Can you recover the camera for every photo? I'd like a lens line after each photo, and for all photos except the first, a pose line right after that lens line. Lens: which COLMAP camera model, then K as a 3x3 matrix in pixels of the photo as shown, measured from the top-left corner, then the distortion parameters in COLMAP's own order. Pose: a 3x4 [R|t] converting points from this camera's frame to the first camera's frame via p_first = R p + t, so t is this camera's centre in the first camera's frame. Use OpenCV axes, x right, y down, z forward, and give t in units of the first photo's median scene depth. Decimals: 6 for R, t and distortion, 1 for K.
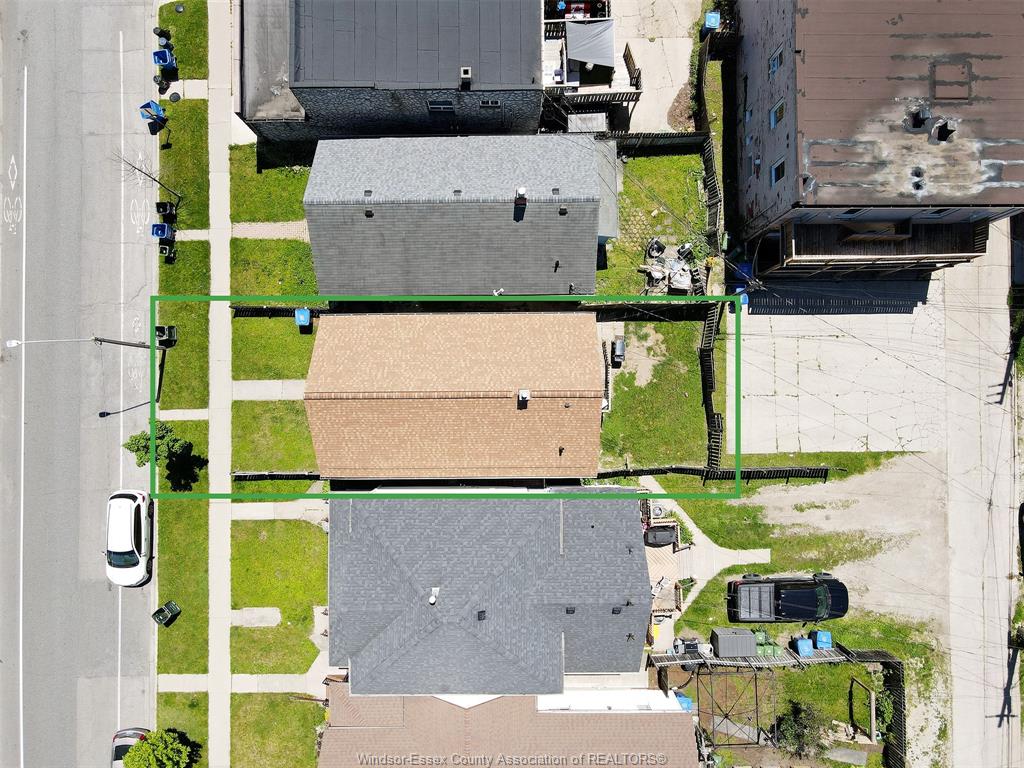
lens RADIAL K [[748.4, 0, 511.7], [0, 748.4, 379.6], [0, 0, 1]] dist [0.011244, 0.006254]
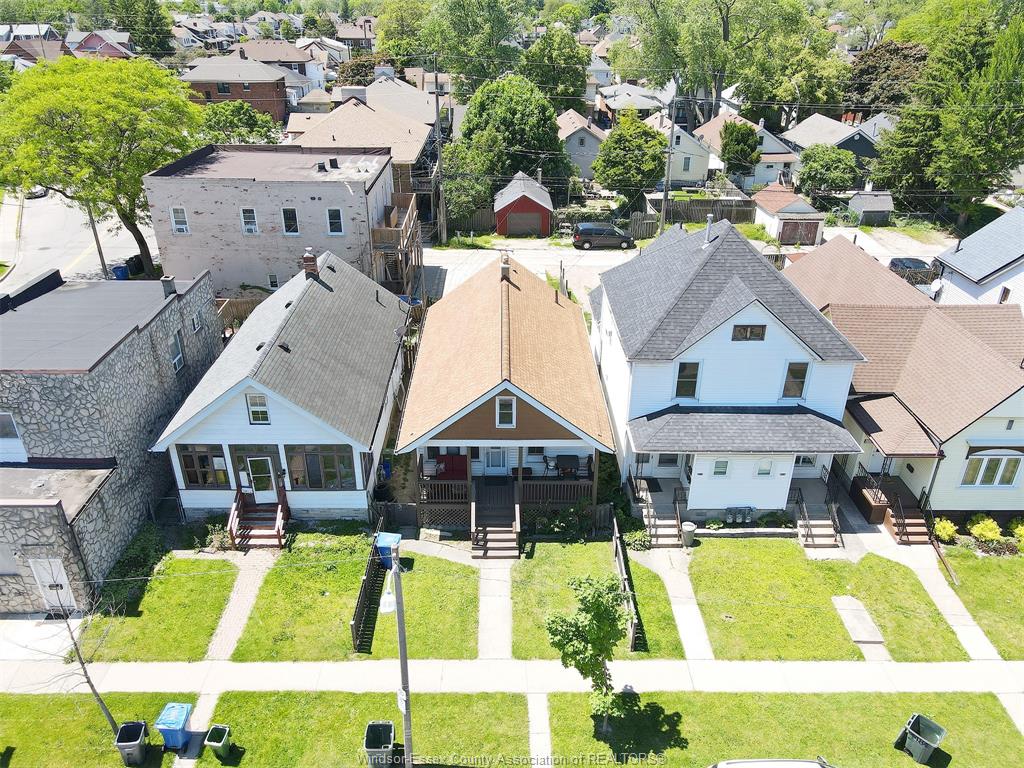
lens RADIAL K [[748.4, 0, 511.7], [0, 748.4, 379.6], [0, 0, 1]] dist [0.011244, 0.006254]
pose [[-0.004750, -0.453330, 0.891330, -0.795285], [0.999272, 0.031601, 0.021397, 0.007759], [-0.037866, 0.890782, 0.452850, 0.541723]]
